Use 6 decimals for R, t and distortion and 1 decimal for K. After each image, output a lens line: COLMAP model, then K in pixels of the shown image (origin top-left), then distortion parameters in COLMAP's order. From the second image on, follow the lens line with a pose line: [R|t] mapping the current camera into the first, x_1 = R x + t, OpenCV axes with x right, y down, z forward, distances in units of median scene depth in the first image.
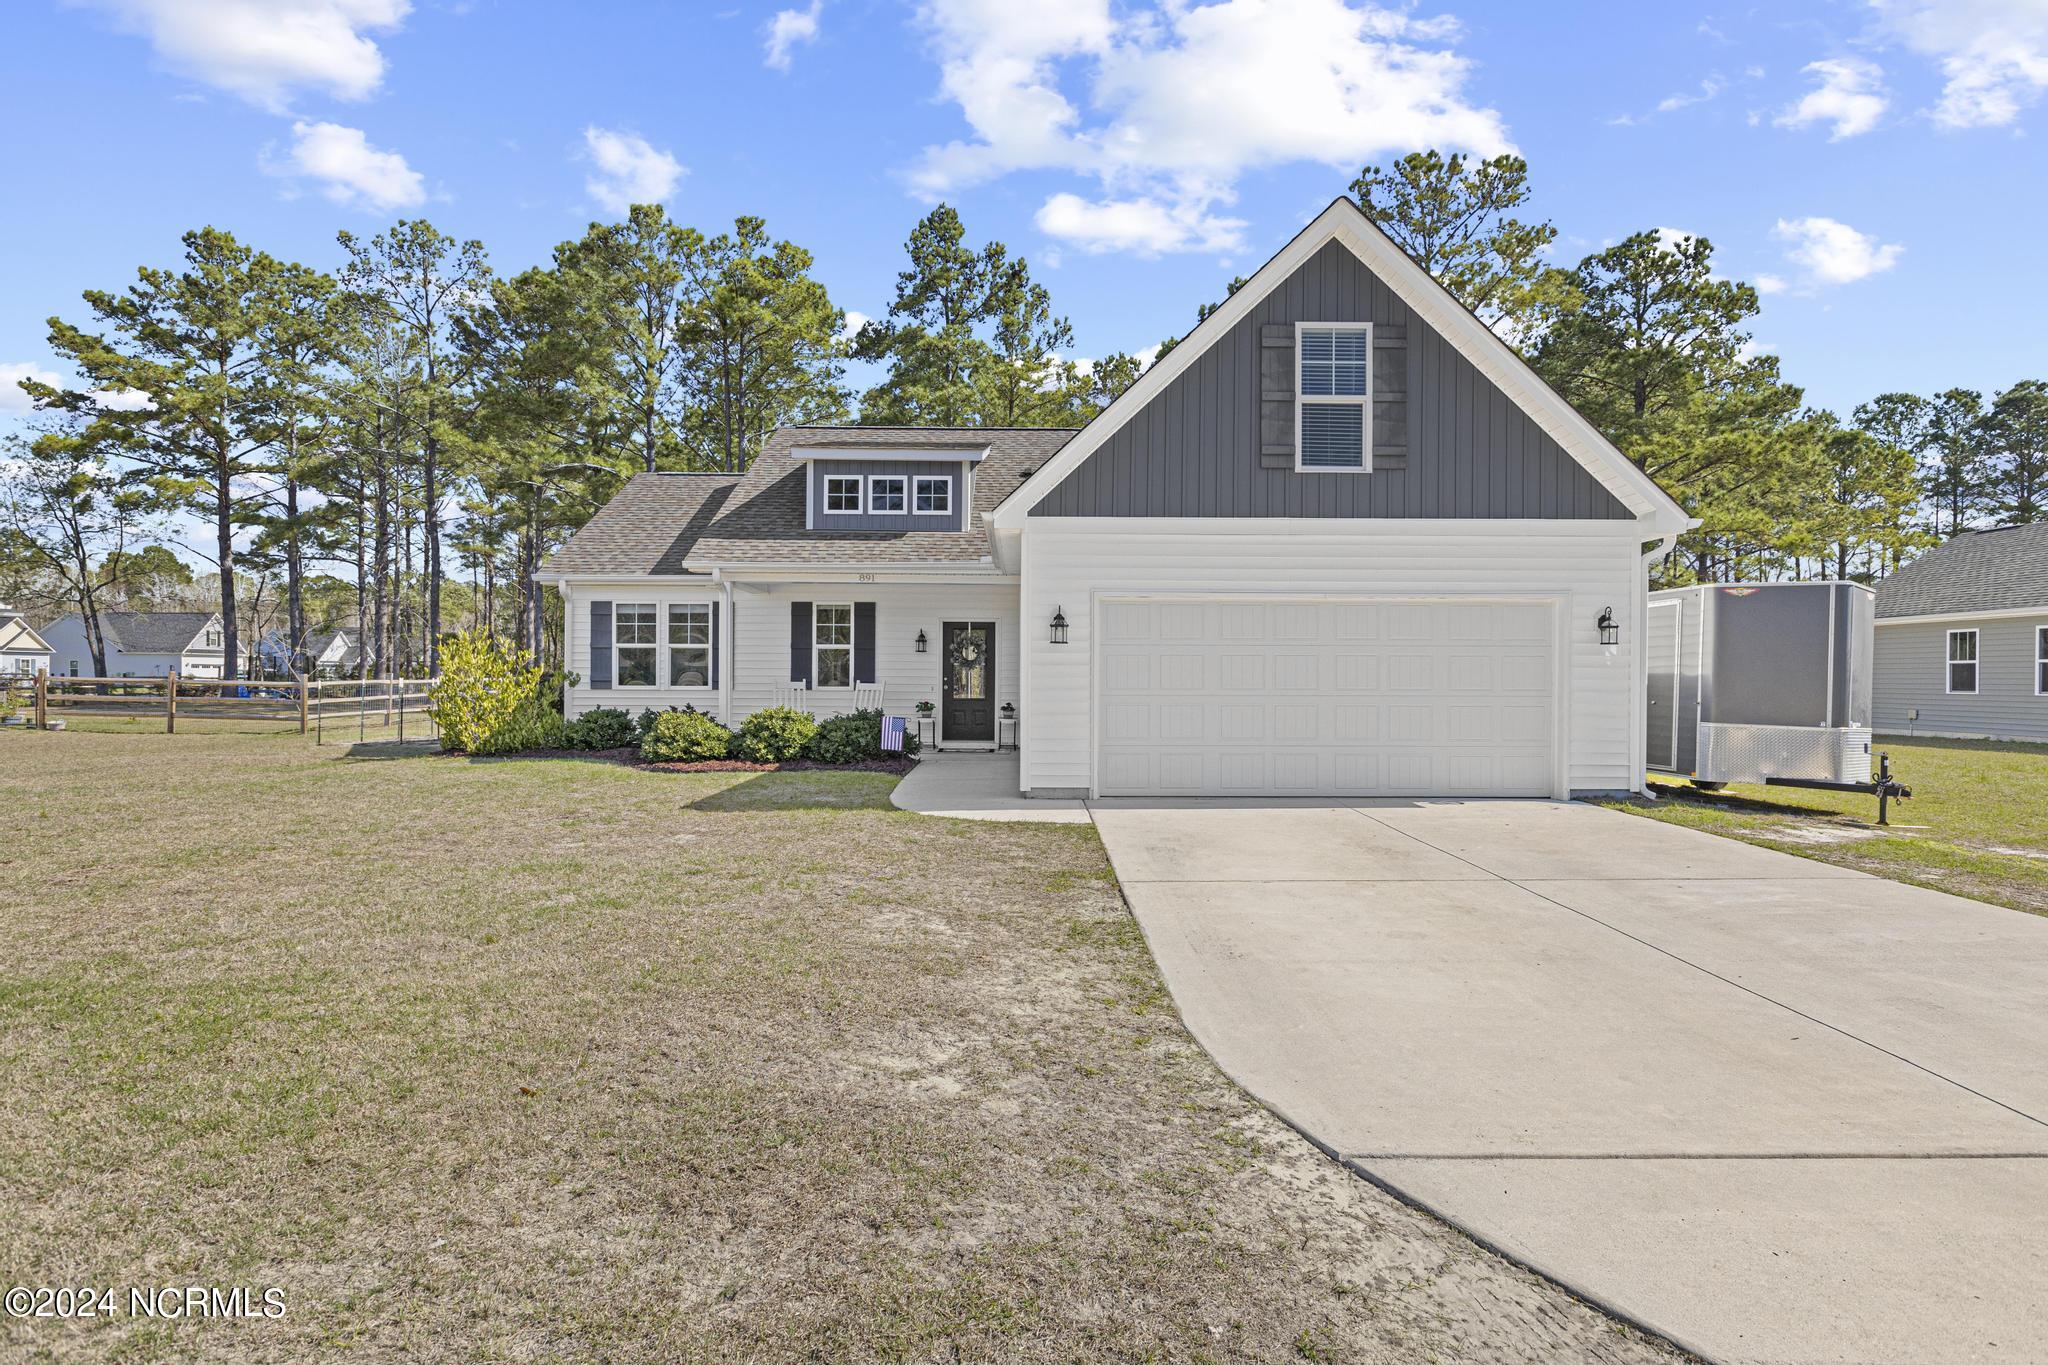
lens RADIAL K [[1007.3, 0, 1027.5], [0, 1007.3, 680.3], [0, 0, 1]] dist [0.000871, -0.000040]
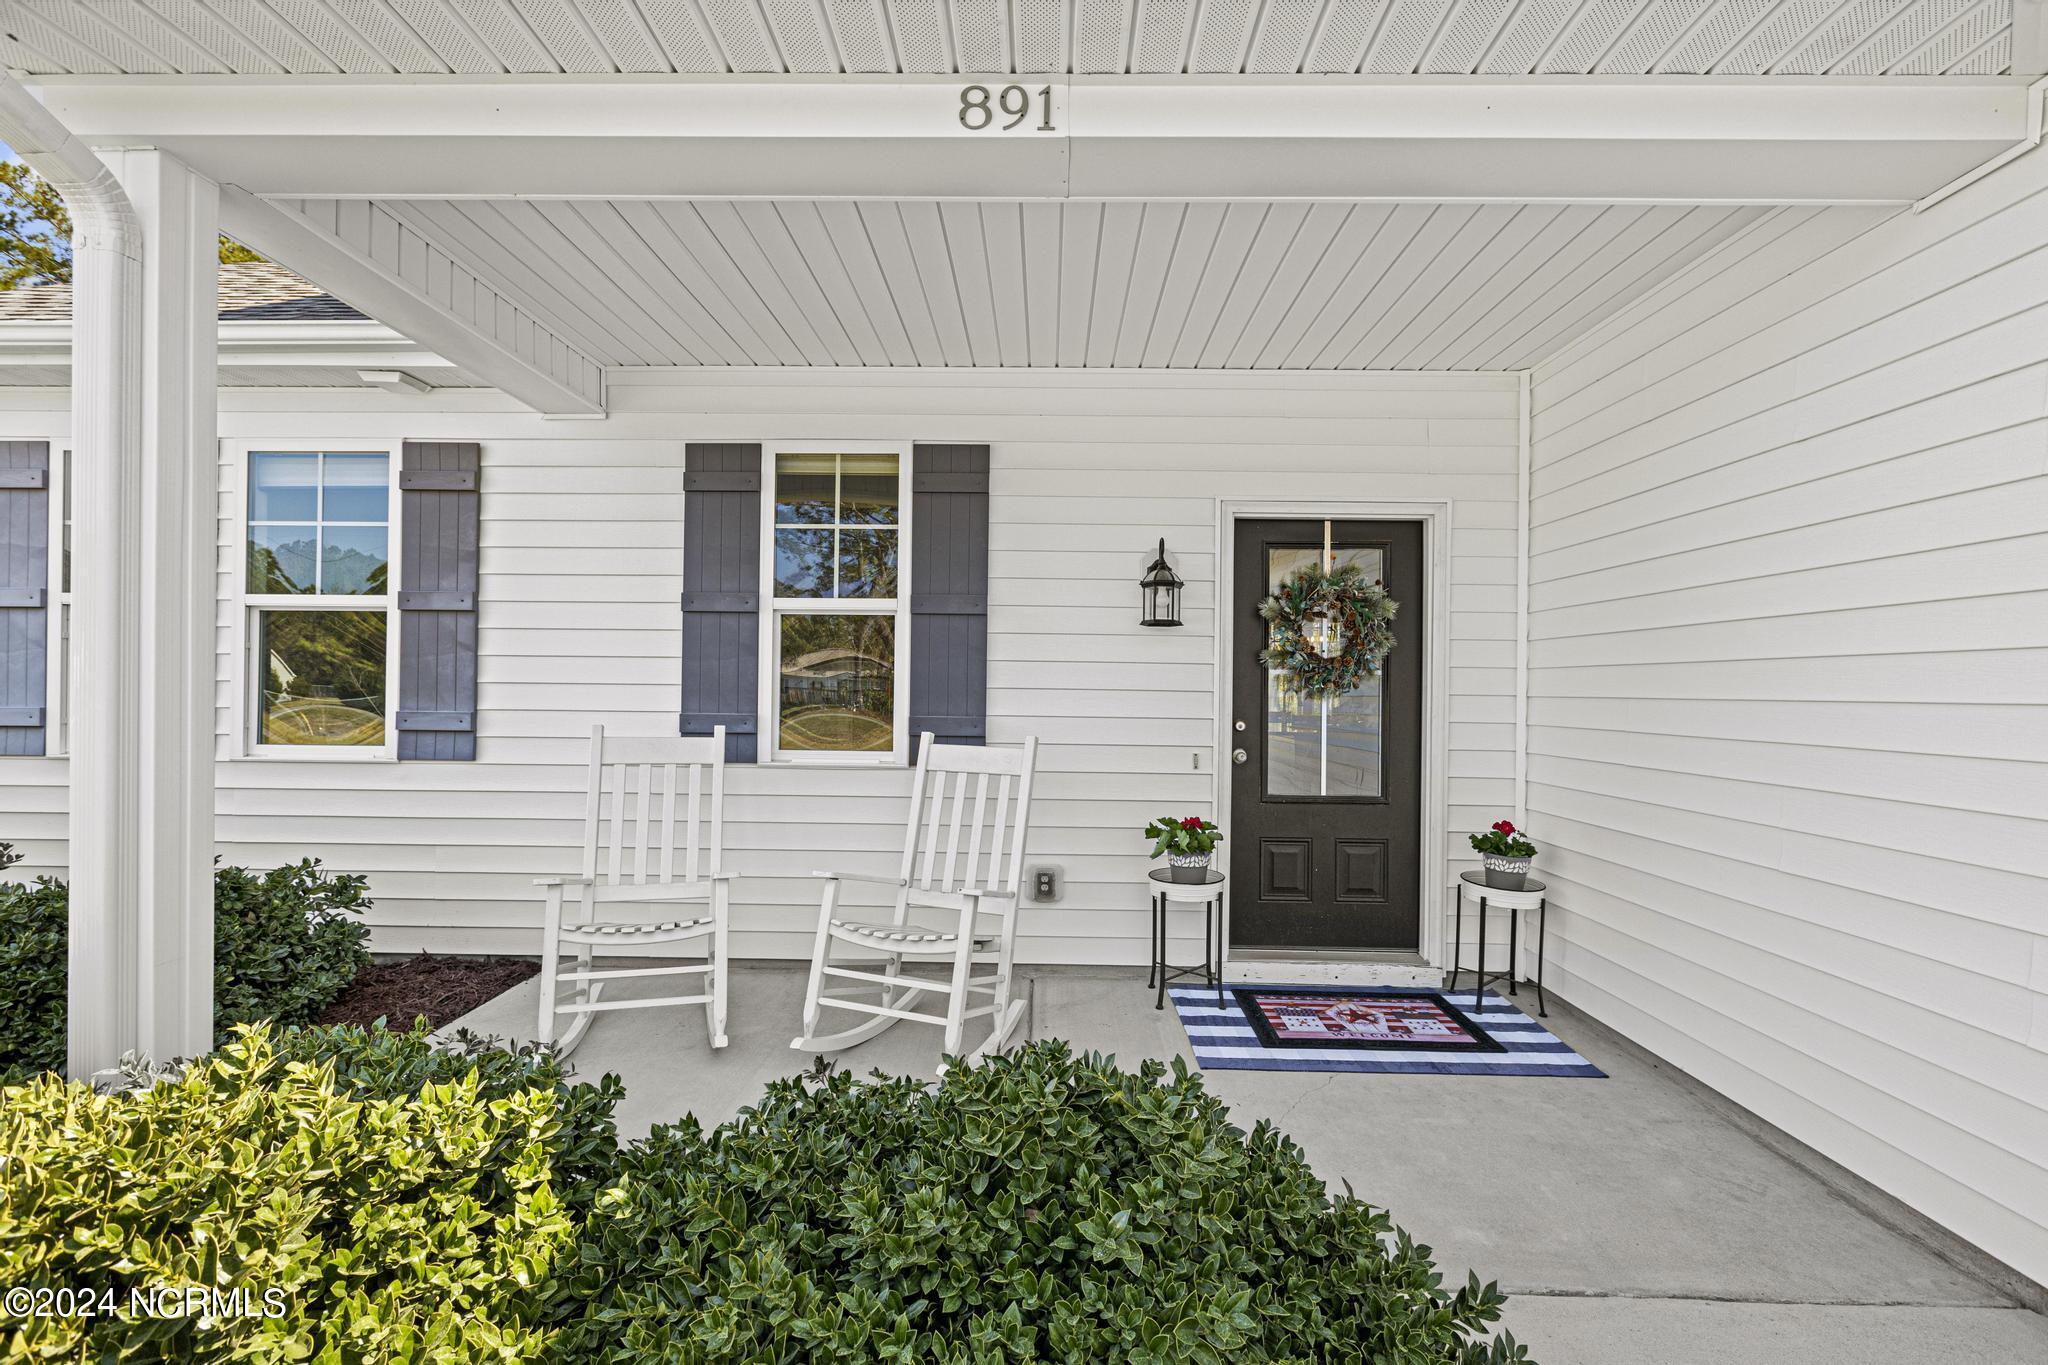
lens RADIAL K [[936.5, 0, 1025.3], [0, 936.5, 700.9], [0, 0, 1]] dist [0.002677, 0.000204]
pose [[0.999595, 0.005361, -0.027937, -0.126406], [-0.005443, 0.999981, -0.002888, -0.006516], [0.027921, 0.003039, 0.999606, 0.704146]]
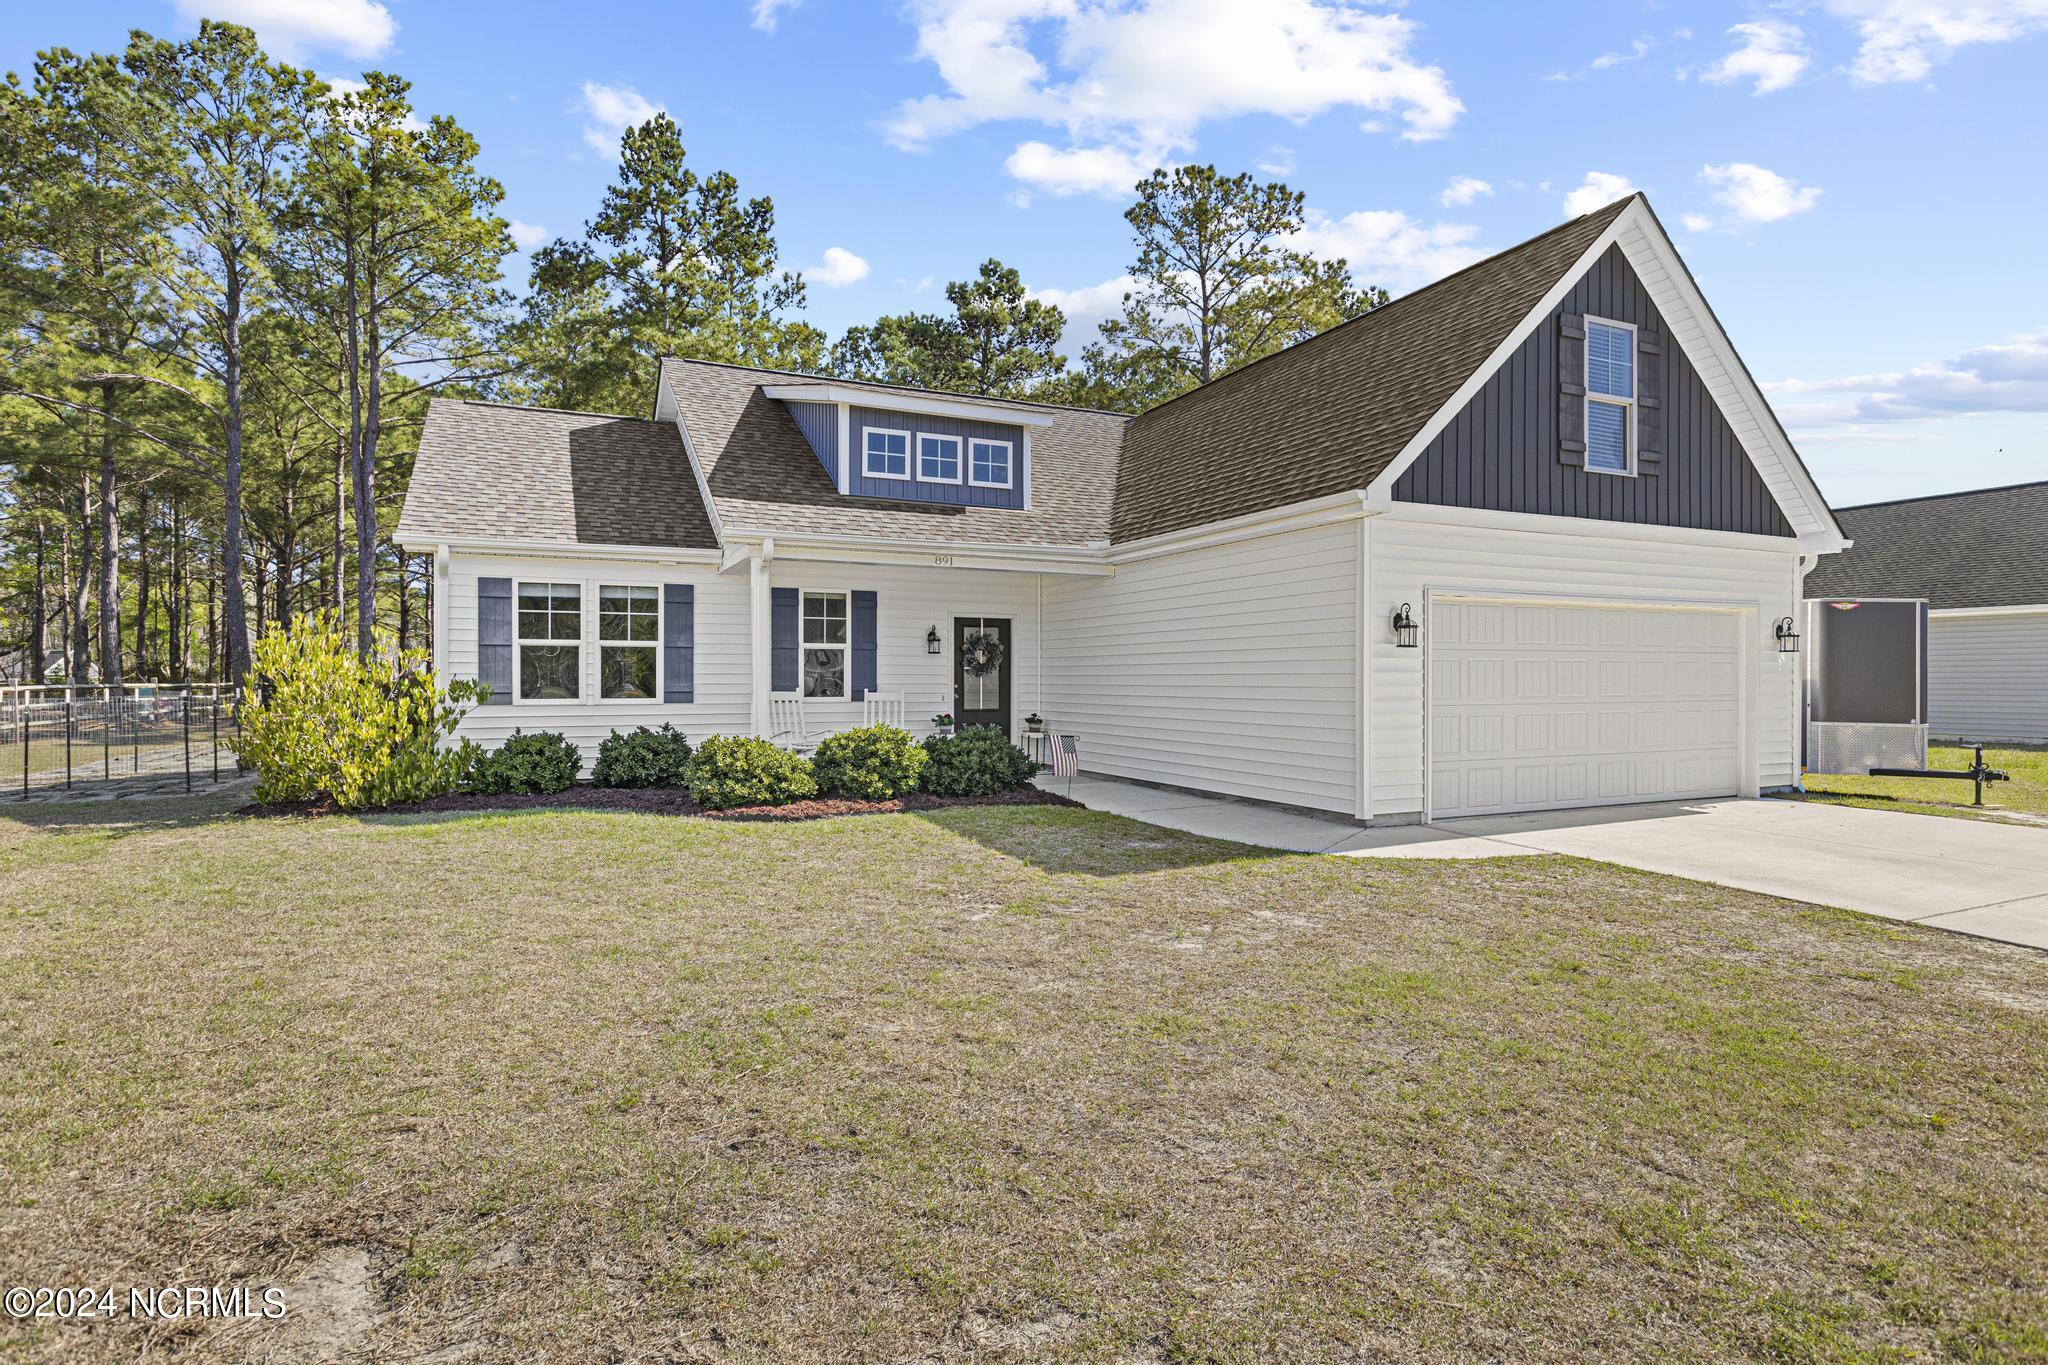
lens RADIAL K [[1042.3, 0, 1024.0], [0, 1042.3, 682.5], [0, 0, 1]] dist [0.004884, 0.000614]
pose [[0.909699, -0.006645, 0.415216, -0.367987], [0.005525, 0.999977, 0.003900, -0.006766], [-0.415232, -0.001253, 0.909715, 0.184120]]
